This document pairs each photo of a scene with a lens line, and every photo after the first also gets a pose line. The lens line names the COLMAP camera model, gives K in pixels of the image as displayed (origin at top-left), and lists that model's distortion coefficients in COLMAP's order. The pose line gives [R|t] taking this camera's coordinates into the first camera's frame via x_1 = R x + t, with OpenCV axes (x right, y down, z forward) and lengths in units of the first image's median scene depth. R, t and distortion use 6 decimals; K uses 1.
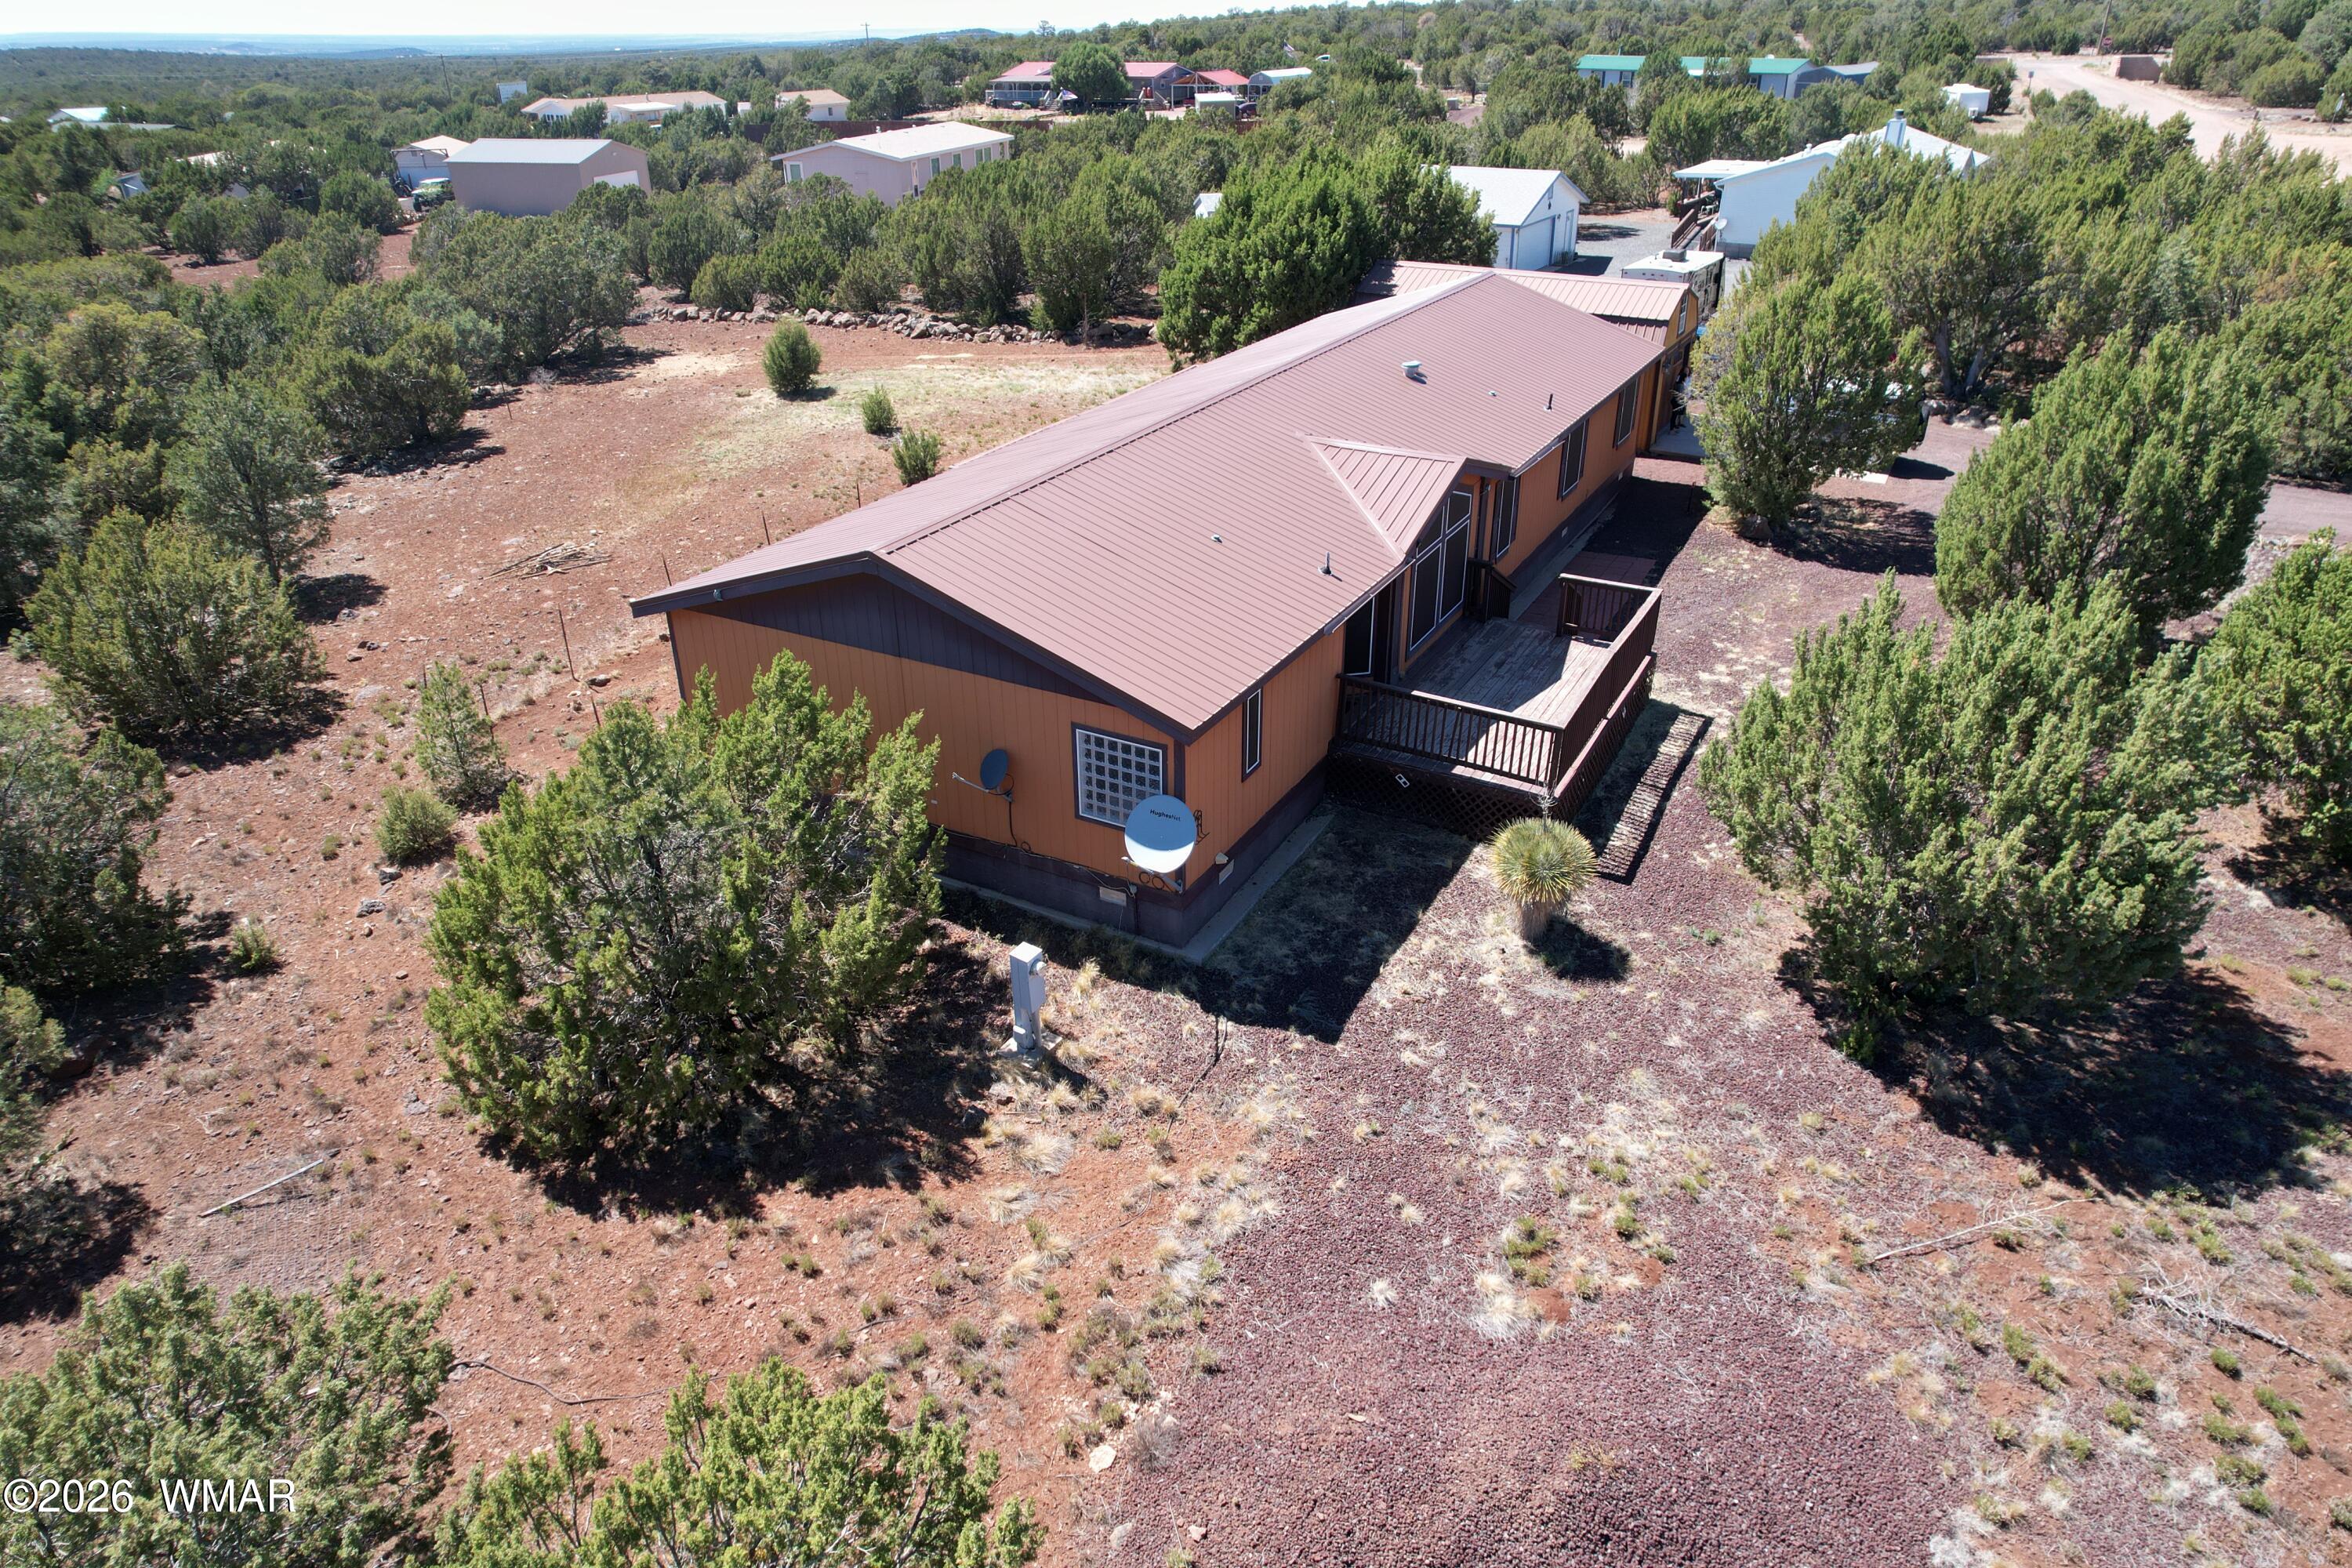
lens RADIAL K [[1502.8, 0, 1176.0], [0, 1502.8, 784.0], [0, 0, 1]] dist [-0.075184, 0.070818]
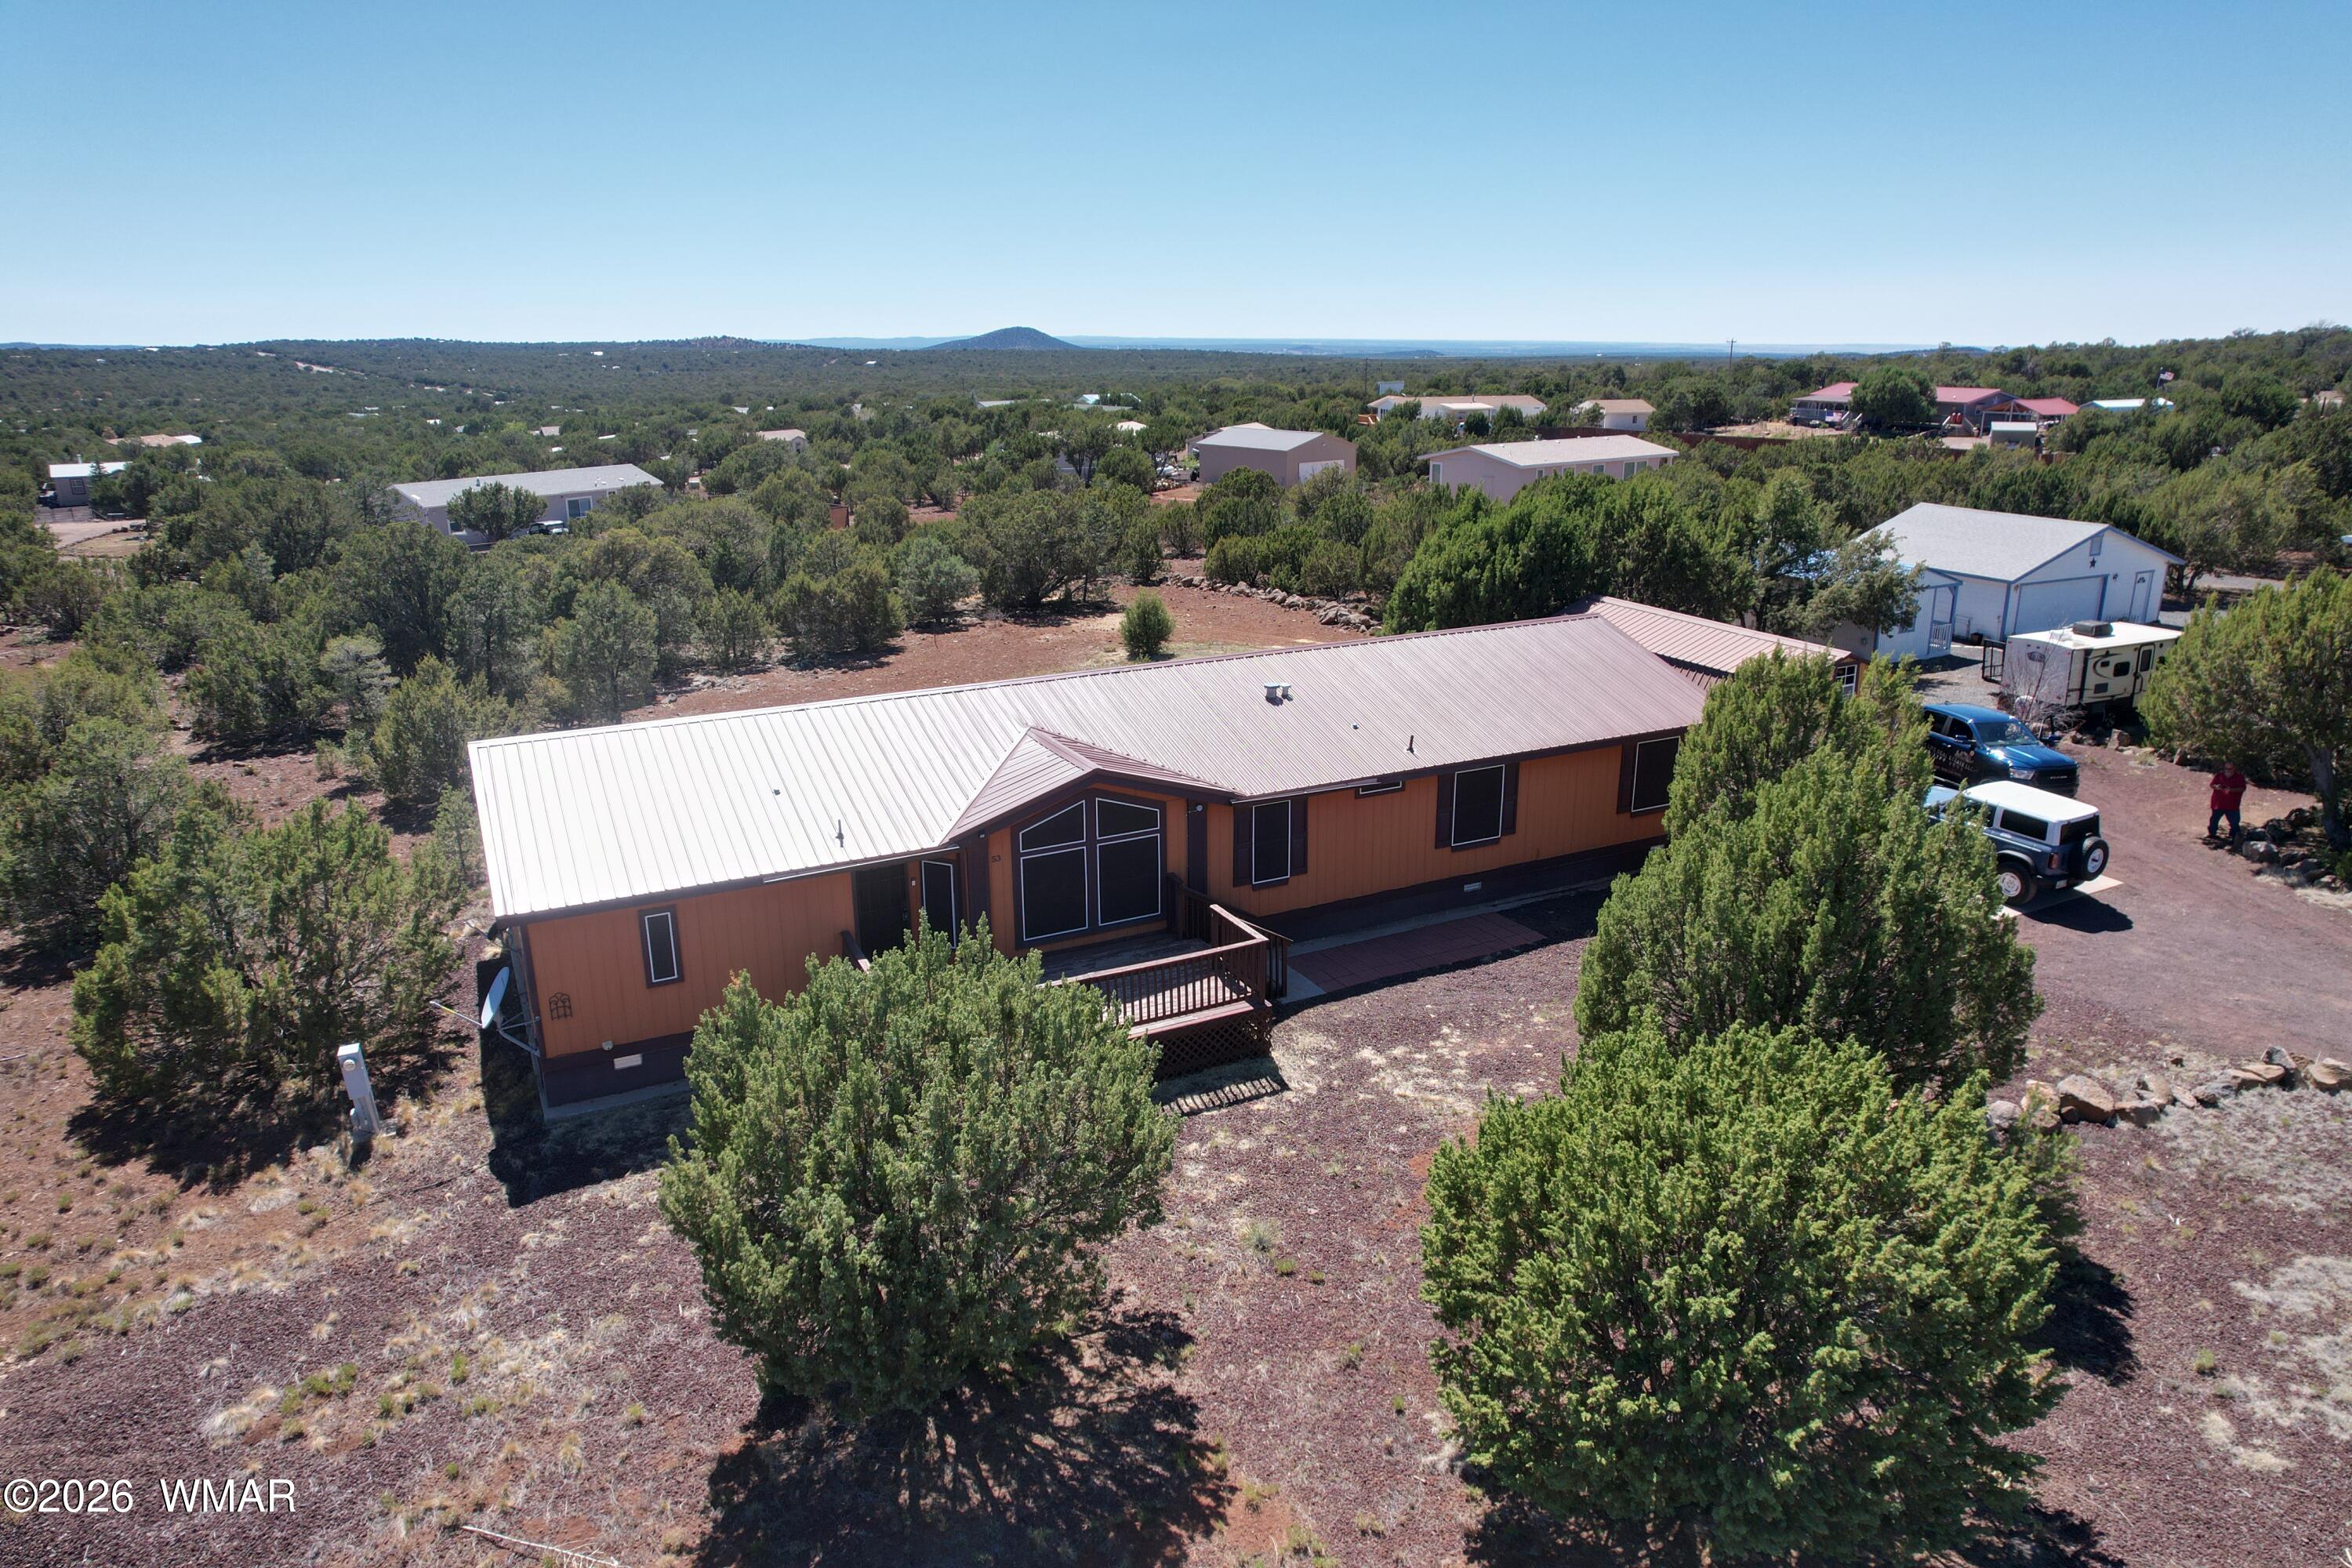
lens RADIAL K [[1502.8, 0, 1176.0], [0, 1502.8, 784.0], [0, 0, 1]] dist [-0.075184, 0.070818]
pose [[0.826137, 0.168672, -0.537631, 0.677486], [-0.263419, 0.959072, -0.103885, -0.097551], [0.498104, 0.227446, 0.836756, 0.140635]]
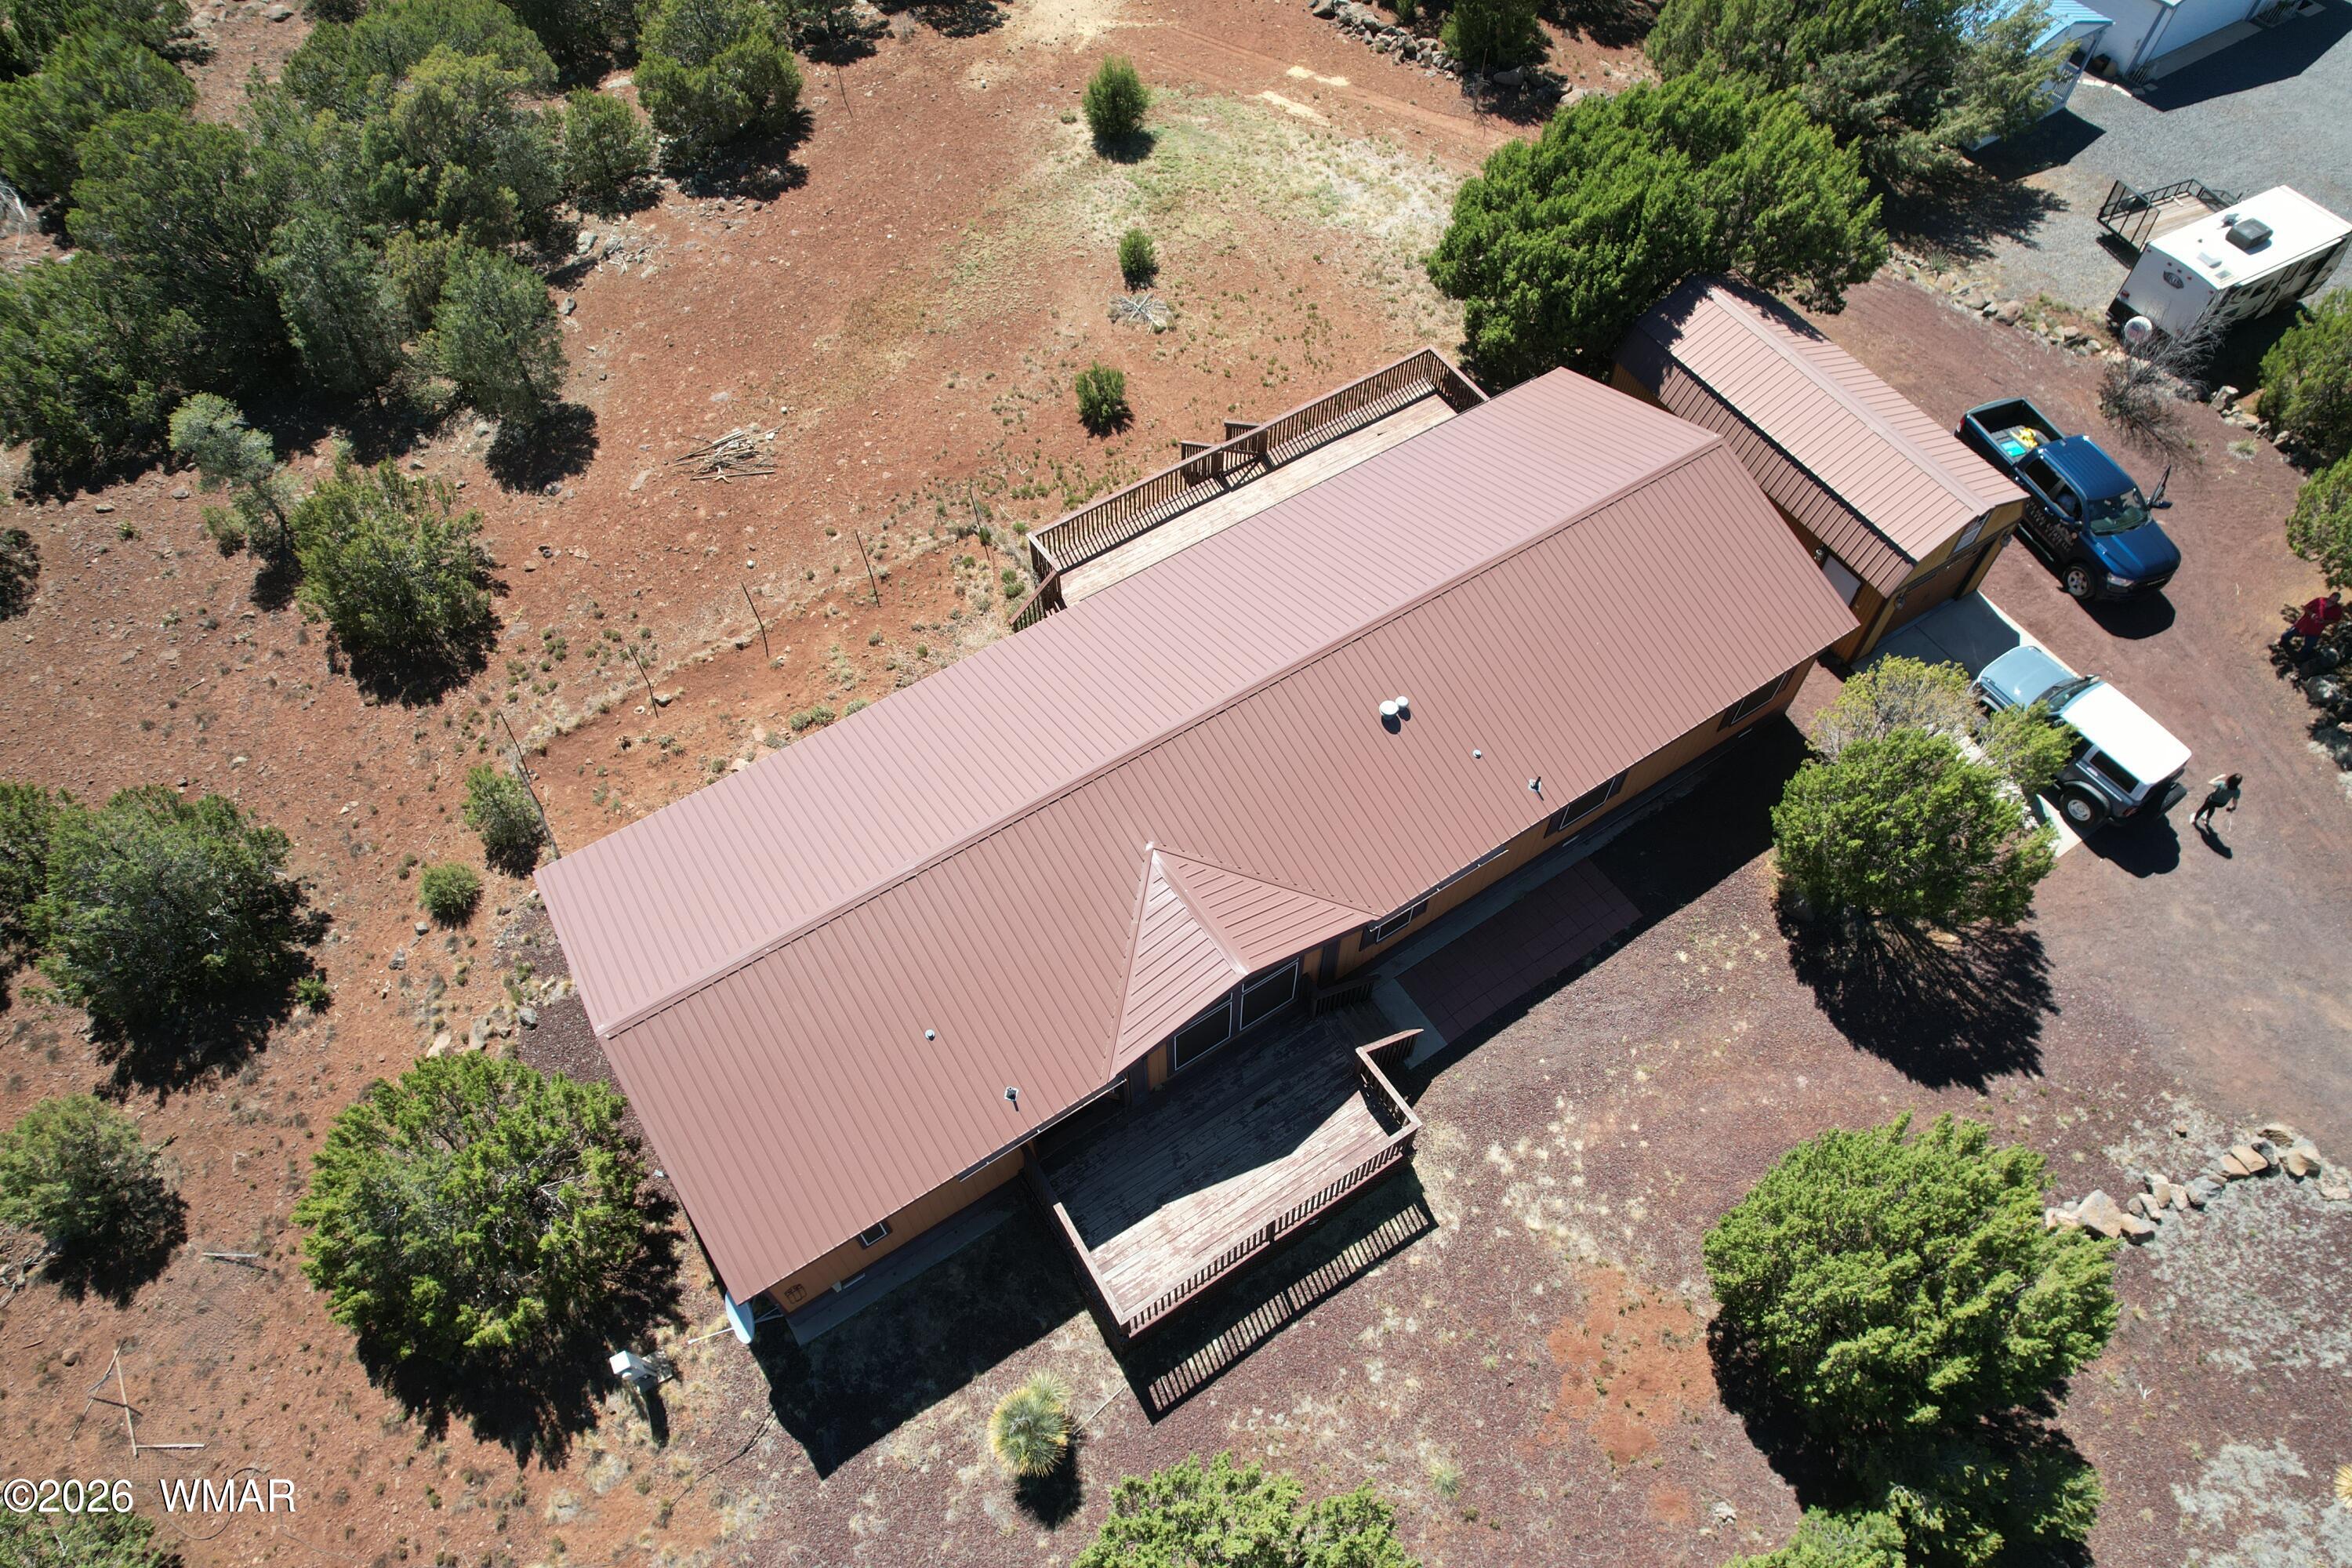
lens RADIAL K [[1526.7, 0, 1176.0], [0, 1526.7, 784.0], [0, 0, 1]] dist [-0.081861, 0.071569]
pose [[0.881441, 0.390606, -0.265496, 0.319999], [-0.214697, 0.832088, 0.511405, -0.716618], [0.420674, -0.393773, 0.817298, 0.156925]]
